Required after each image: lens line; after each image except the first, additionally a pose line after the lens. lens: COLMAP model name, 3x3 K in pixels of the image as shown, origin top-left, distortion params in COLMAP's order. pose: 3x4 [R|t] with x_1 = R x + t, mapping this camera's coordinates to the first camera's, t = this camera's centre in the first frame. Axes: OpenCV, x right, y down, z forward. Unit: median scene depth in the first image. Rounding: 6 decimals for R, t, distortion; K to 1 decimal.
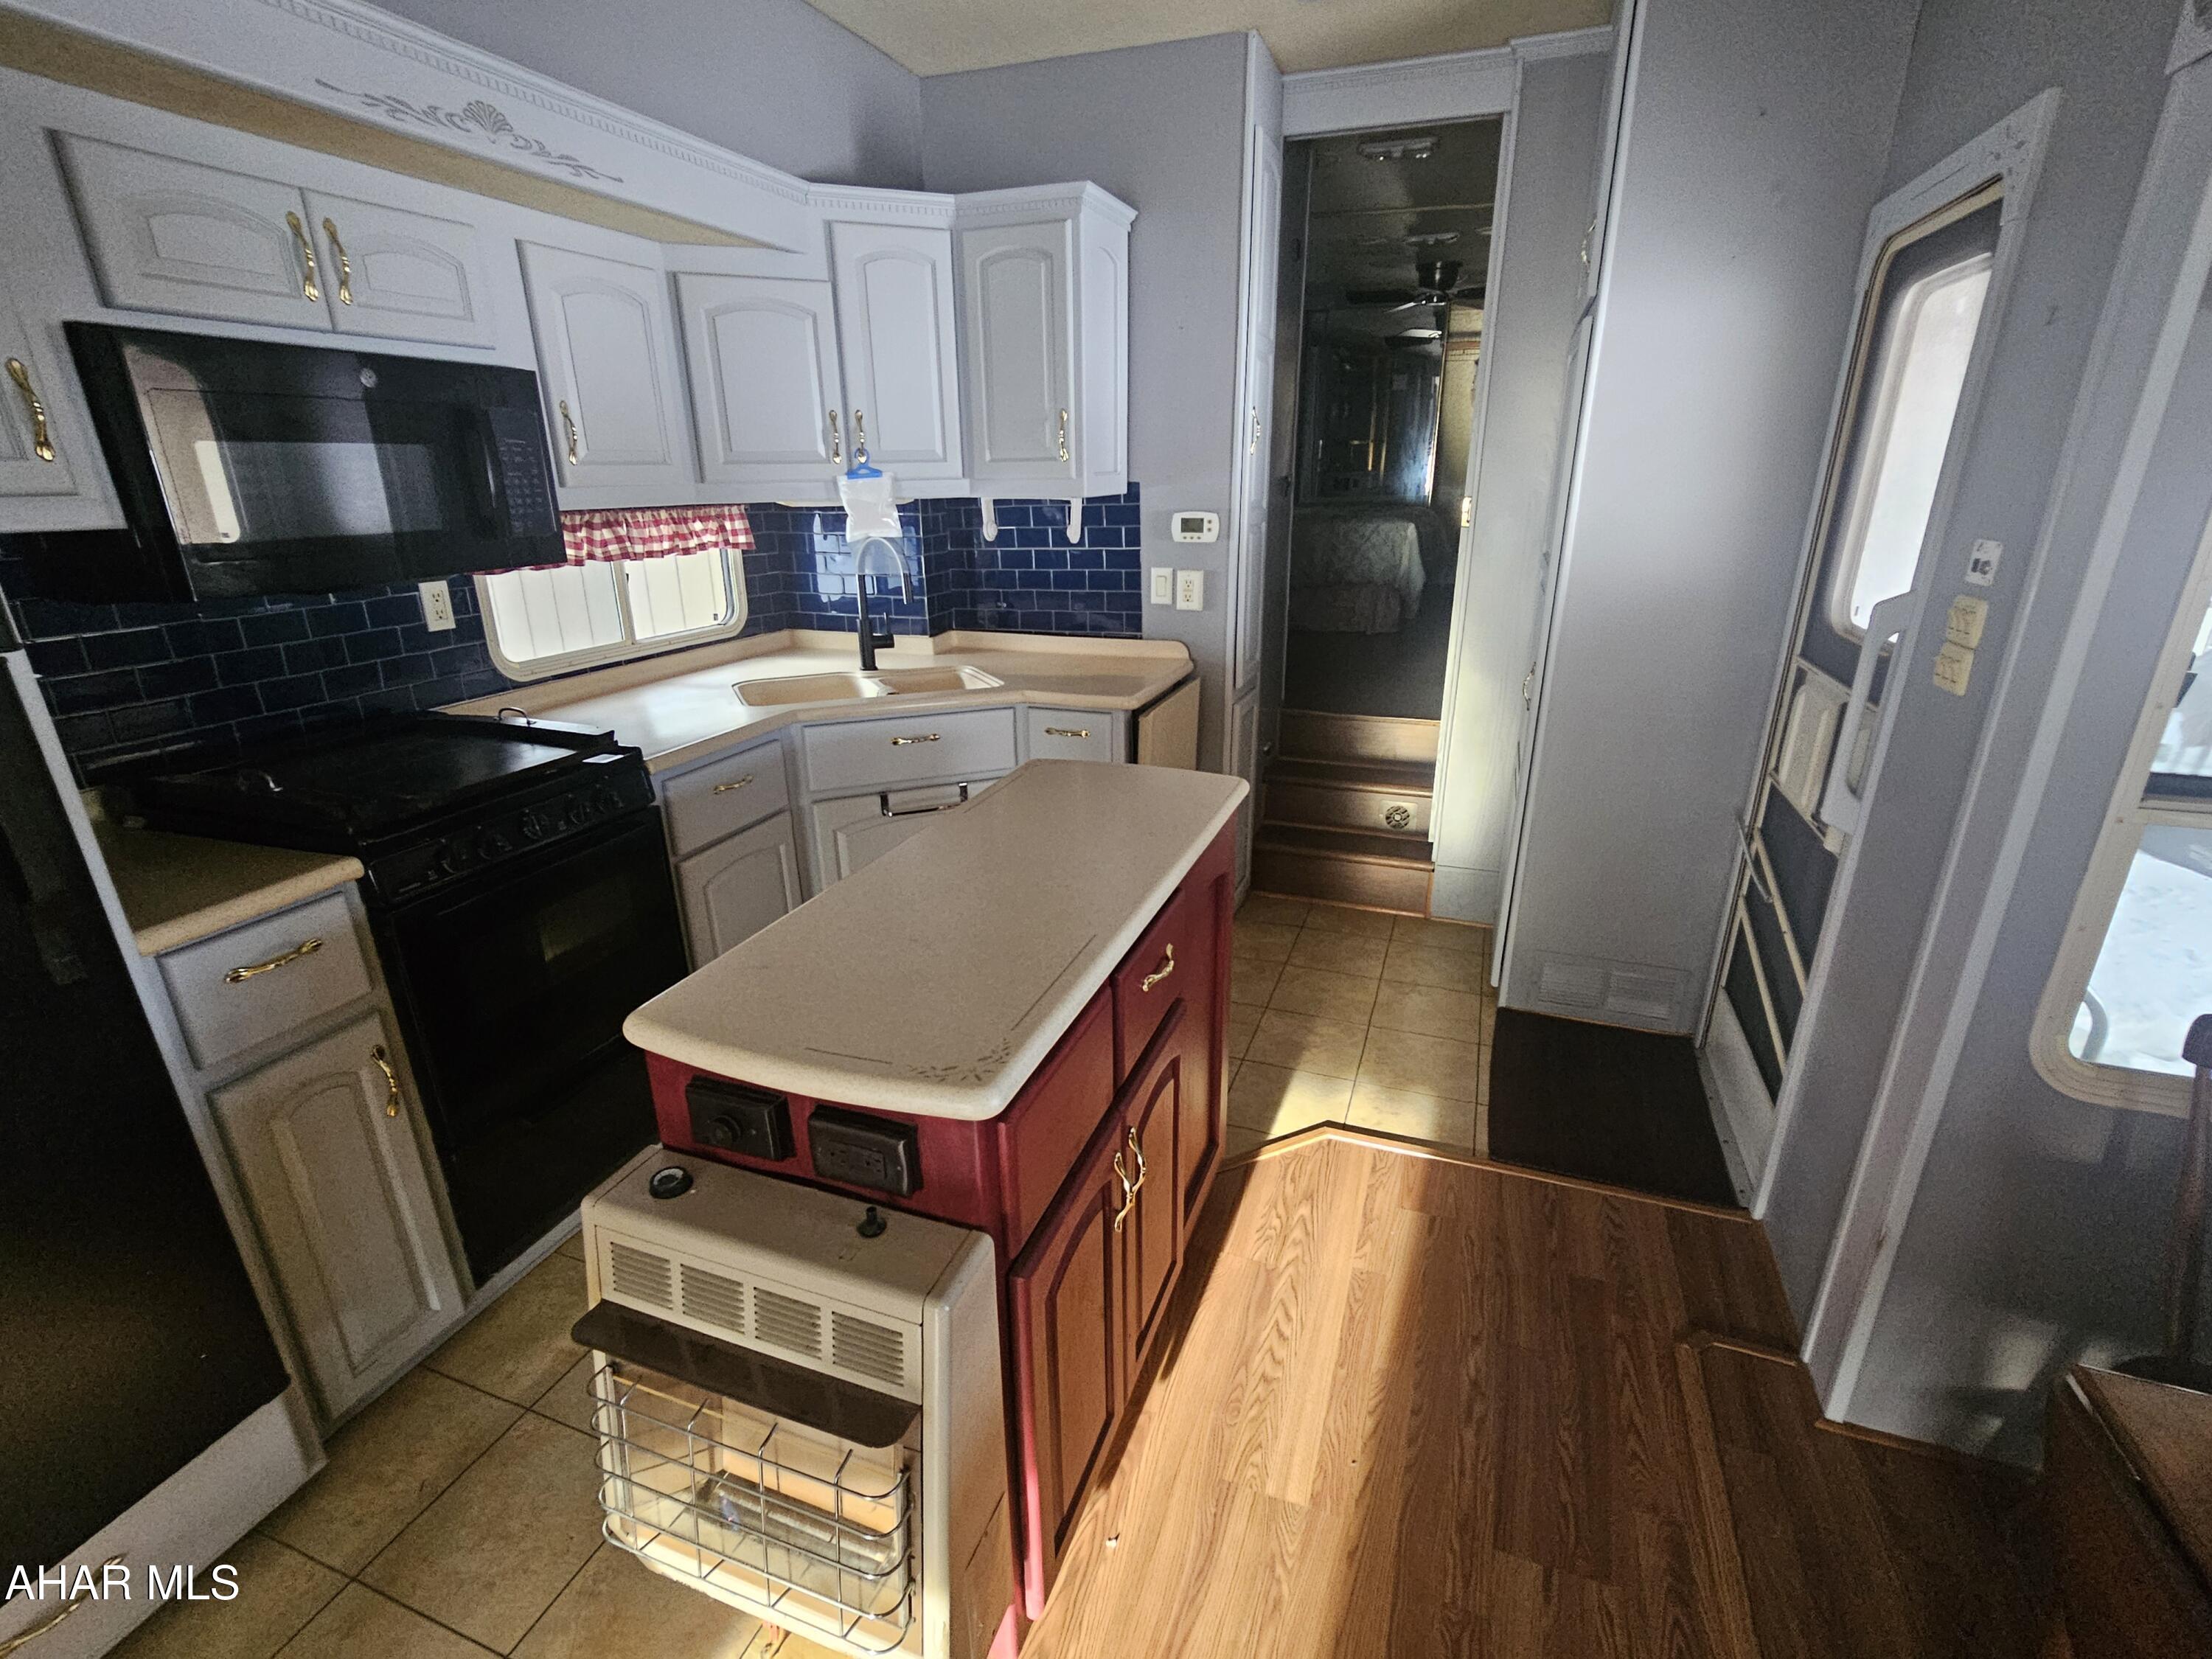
lens RADIAL K [[1018.4, 0, 1108.0], [0, 1018.4, 836.9], [0, 0, 1]] dist [-0.001127, -0.000096]
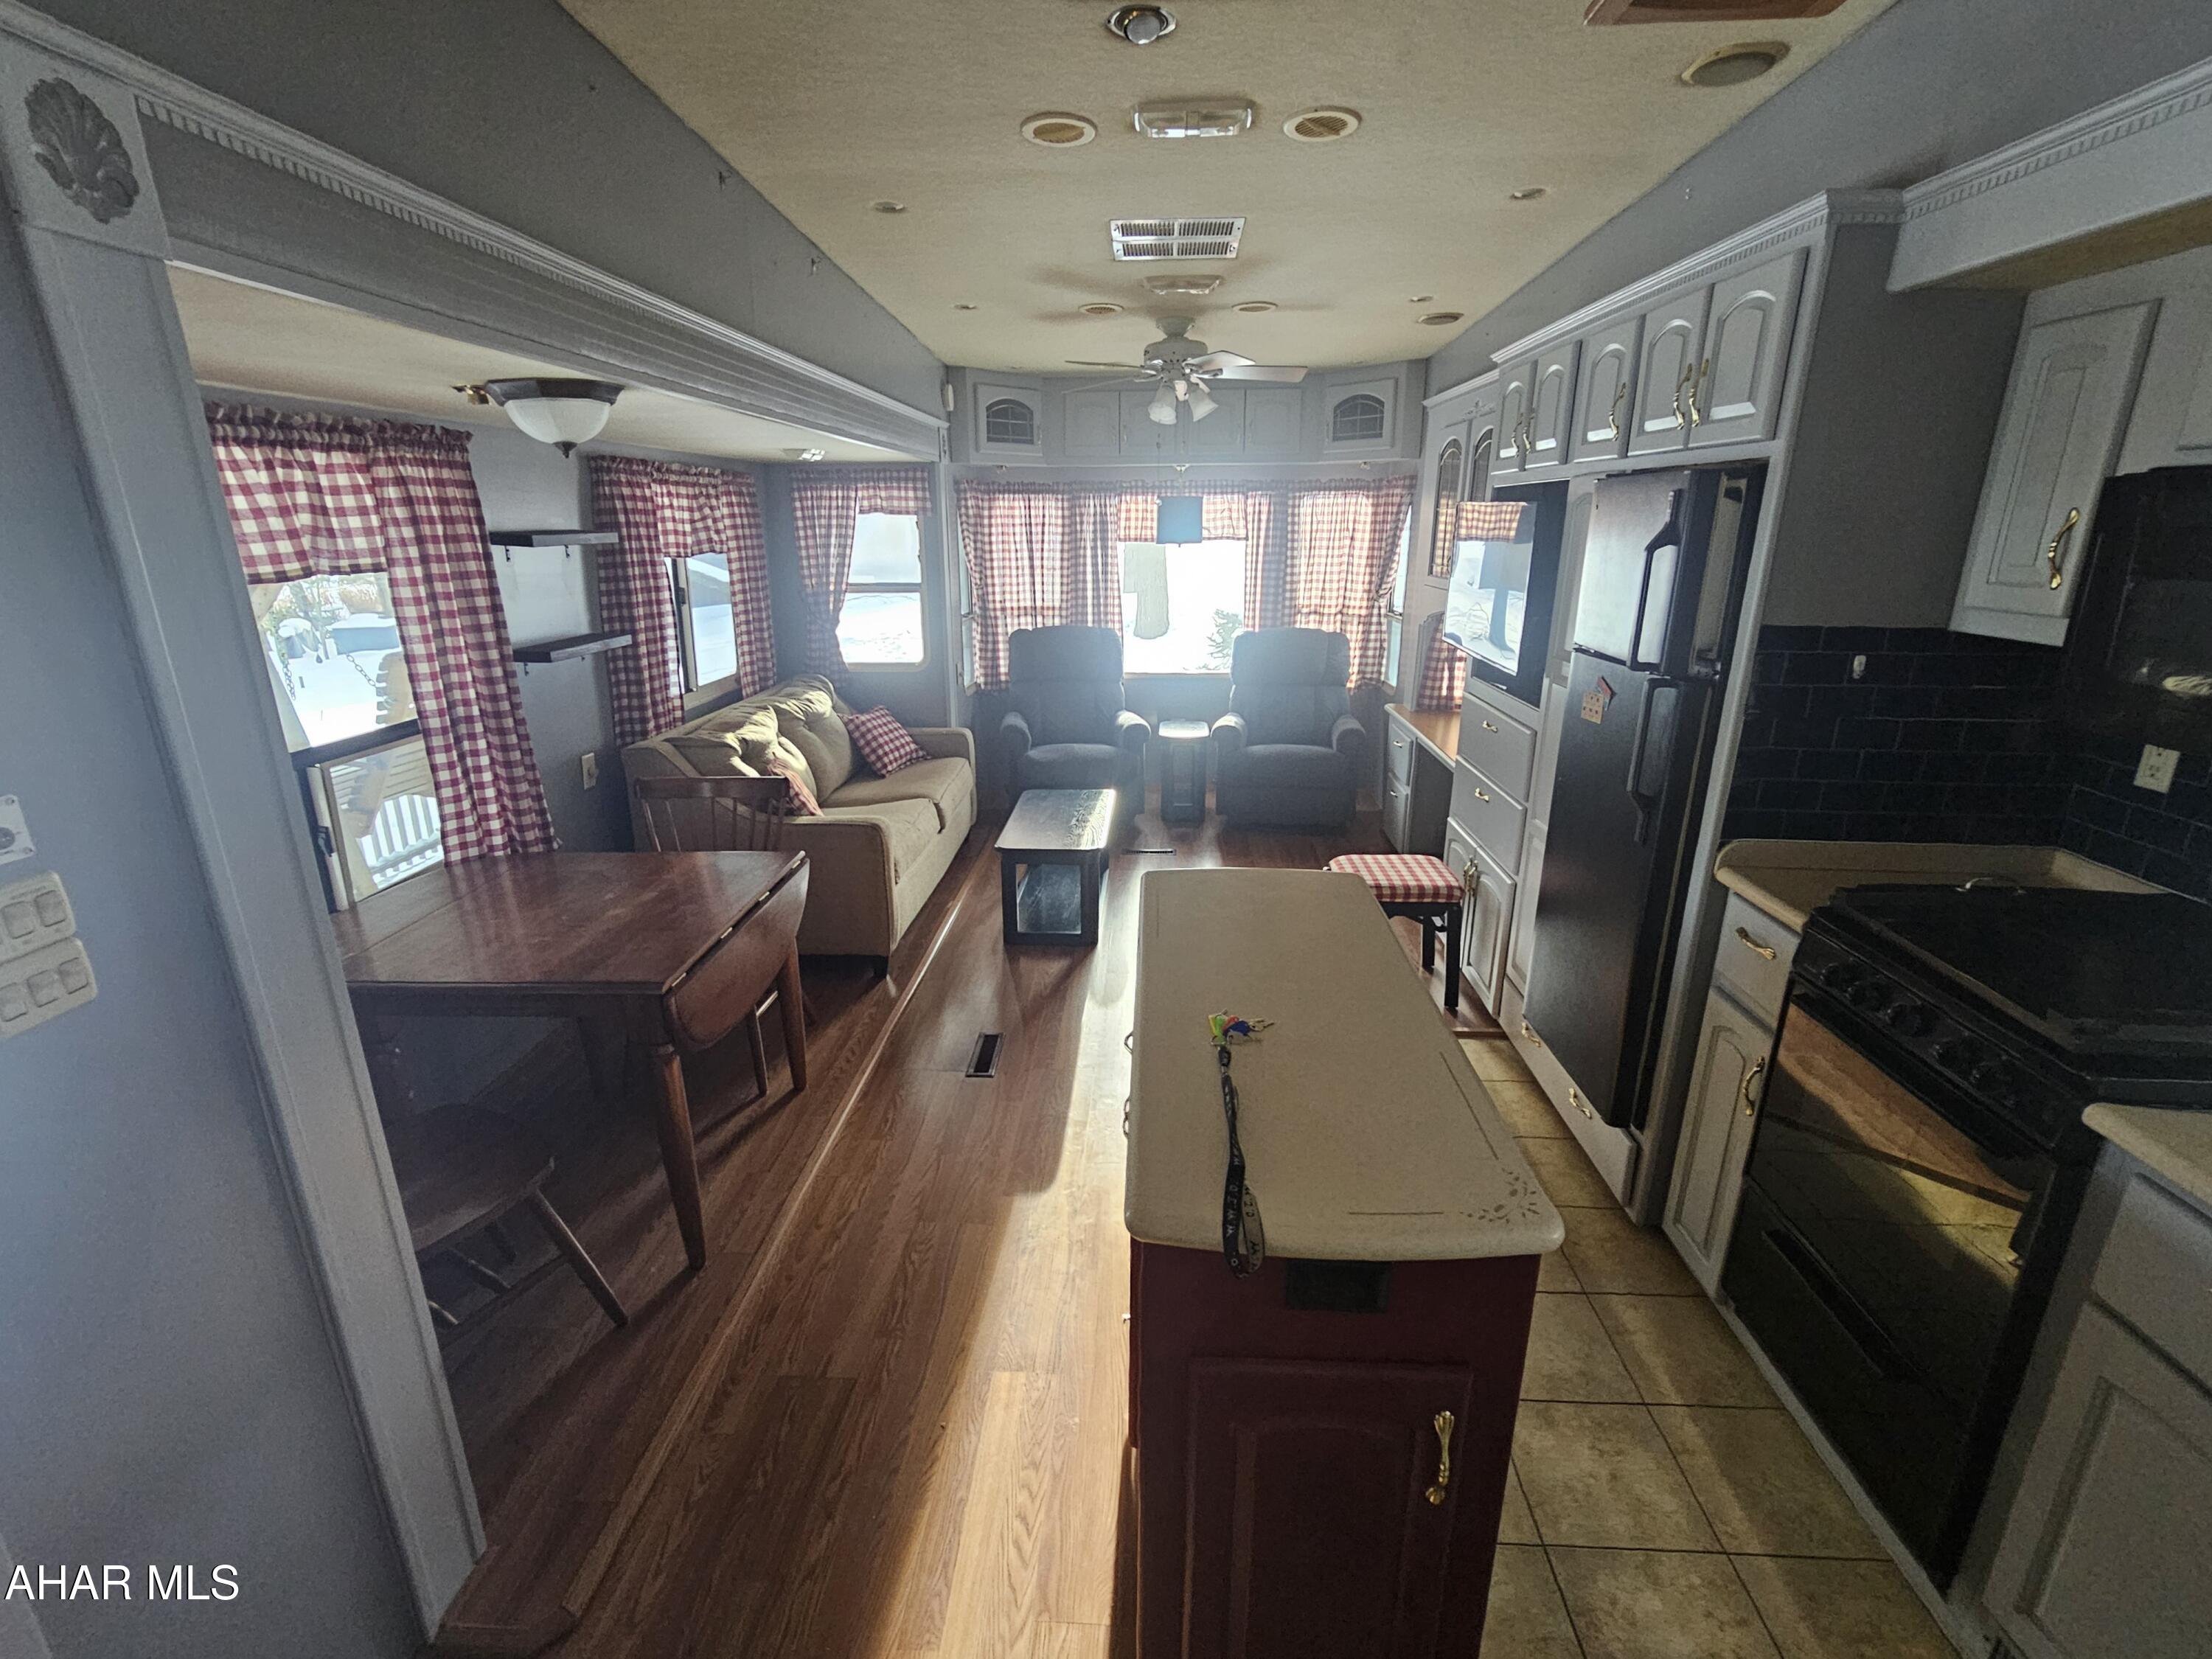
lens RADIAL K [[1009.8, 0, 1104.4], [0, 1009.8, 832.6], [0, 0, 1]] dist [-0.001385, 0.001021]
pose [[-0.955587, 0.097279, -0.278191, 0.200846], [-0.090450, 0.801586, 0.590997, -0.386200], [0.280486, 0.589912, -0.757187, 0.917603]]
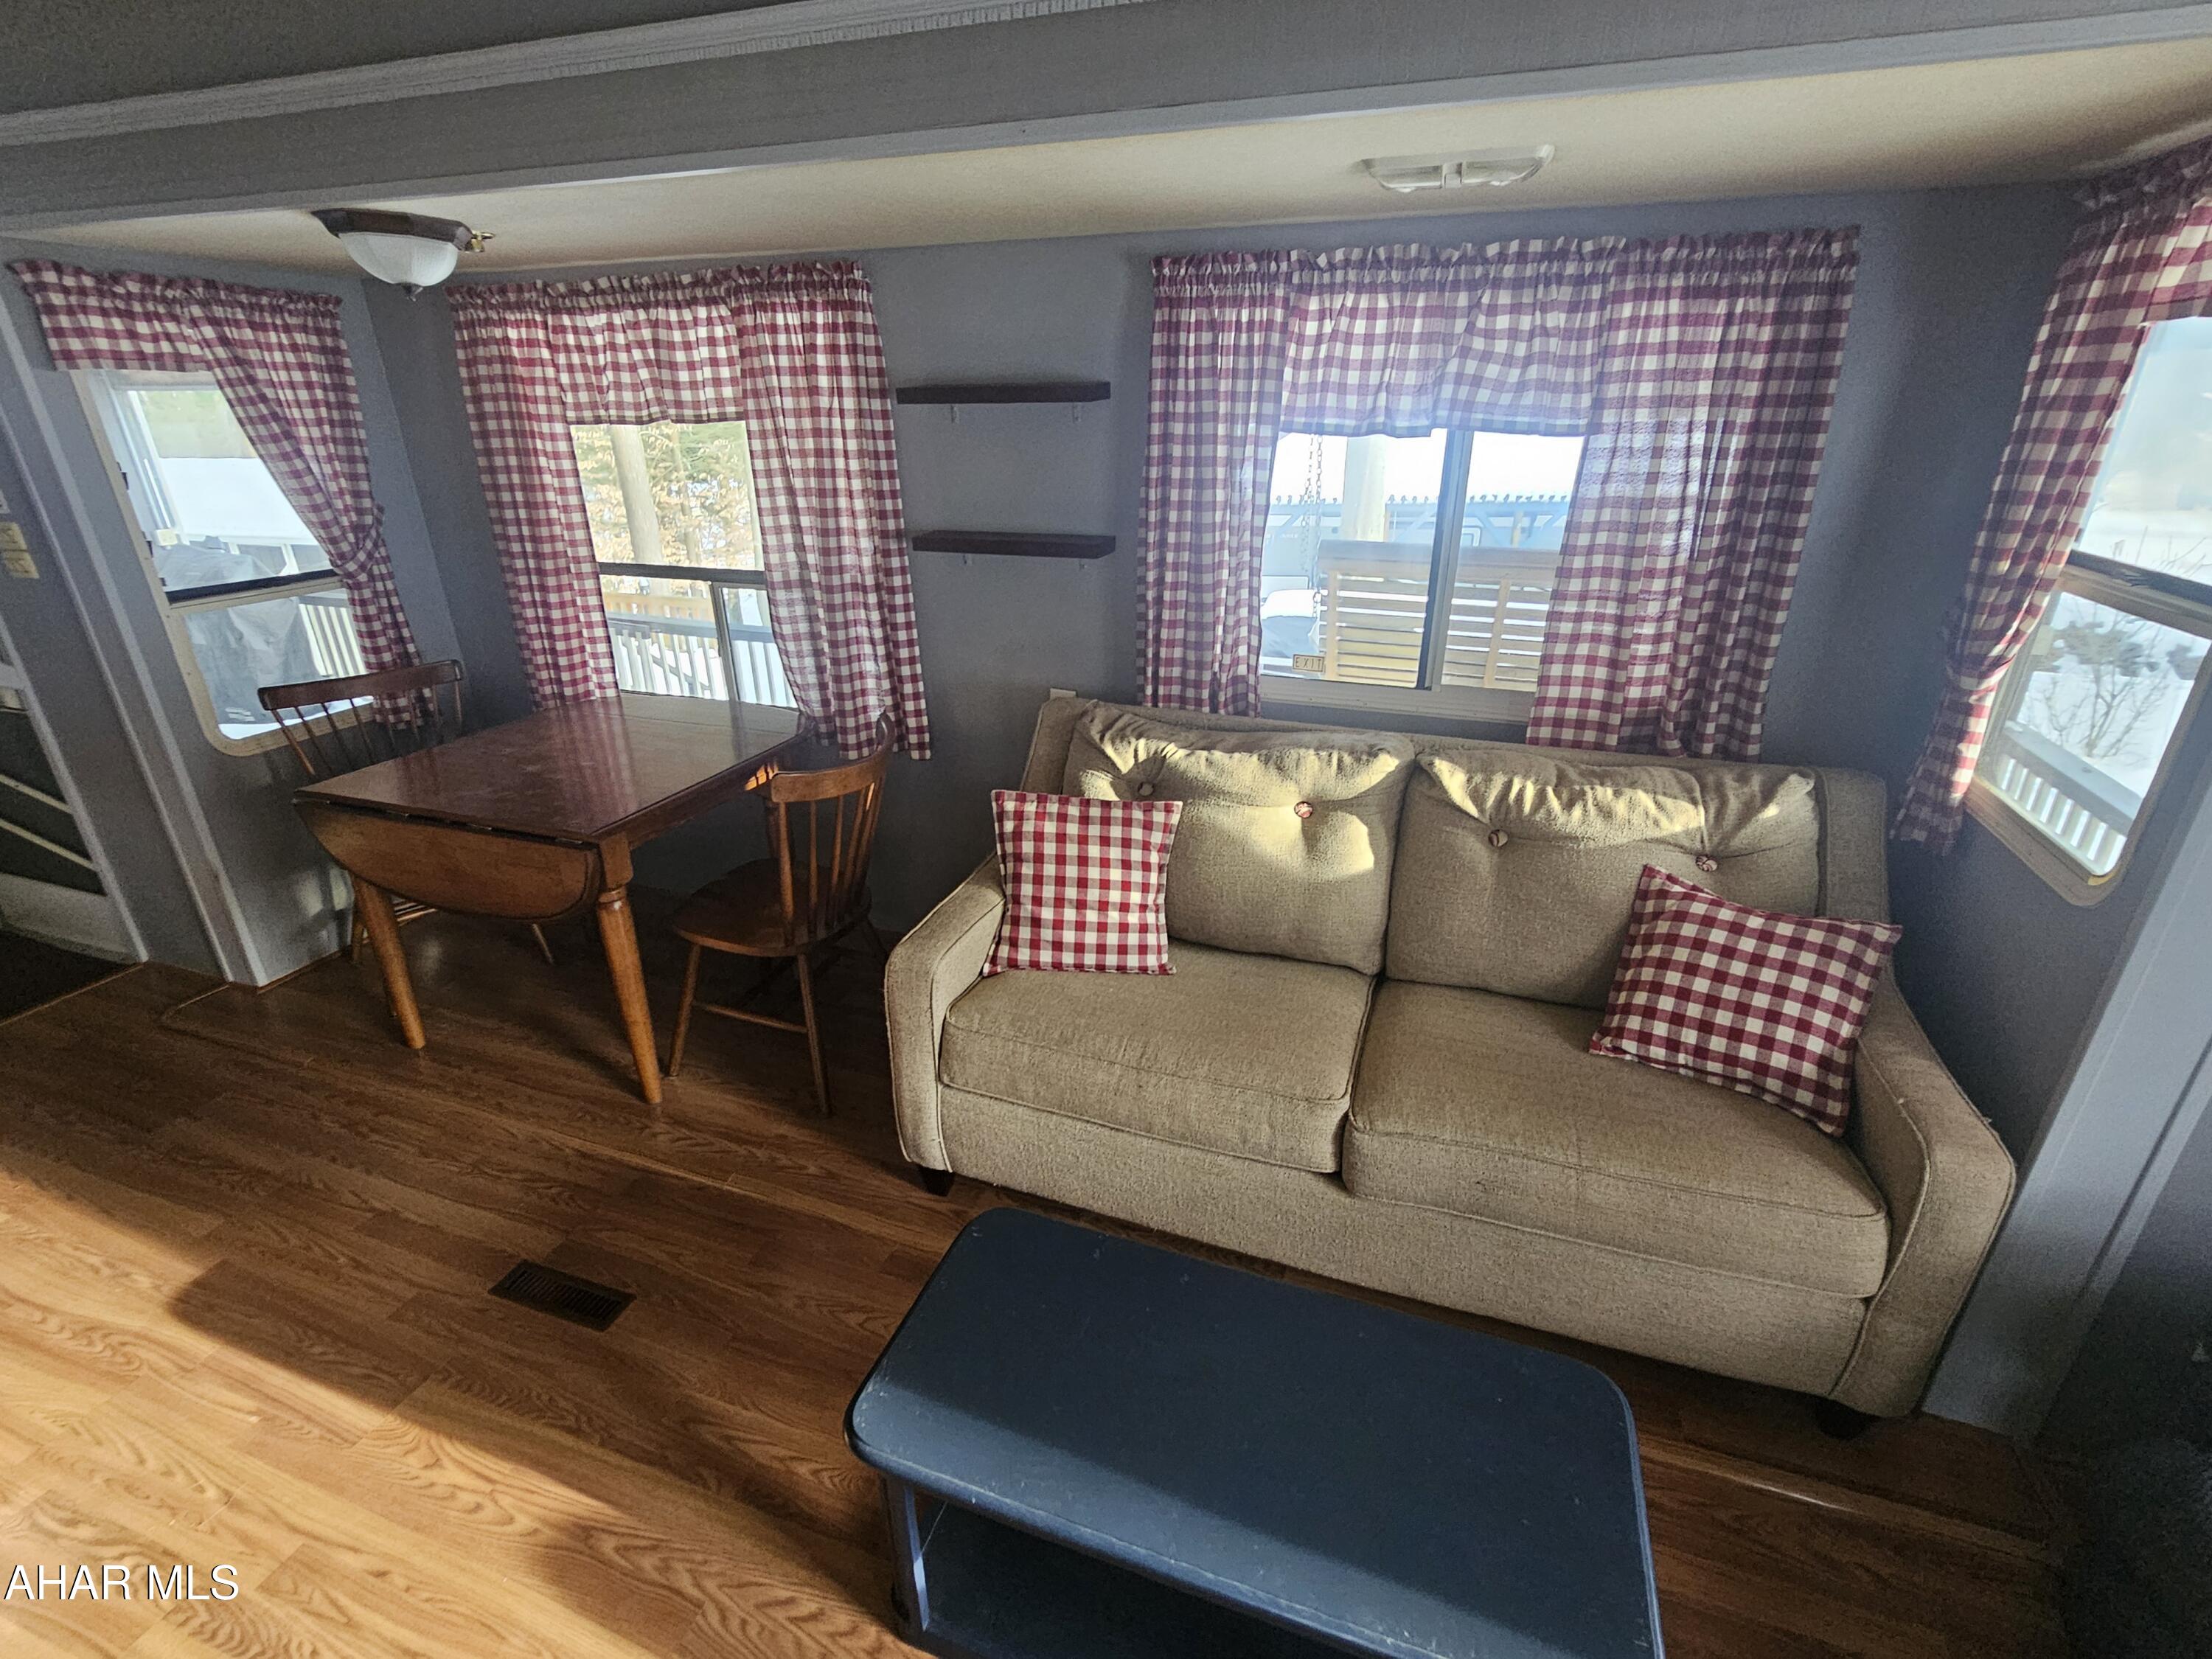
lens RADIAL K [[1009.8, 0, 1104.4], [0, 1009.8, 832.6], [0, 0, 1]] dist [-0.001385, 0.001021]
pose [[-0.009478, -0.385378, 0.922710, -0.500452], [0.347536, 0.863959, 0.364410, 0.129166], [-0.937619, 0.324129, 0.125744, -0.413374]]
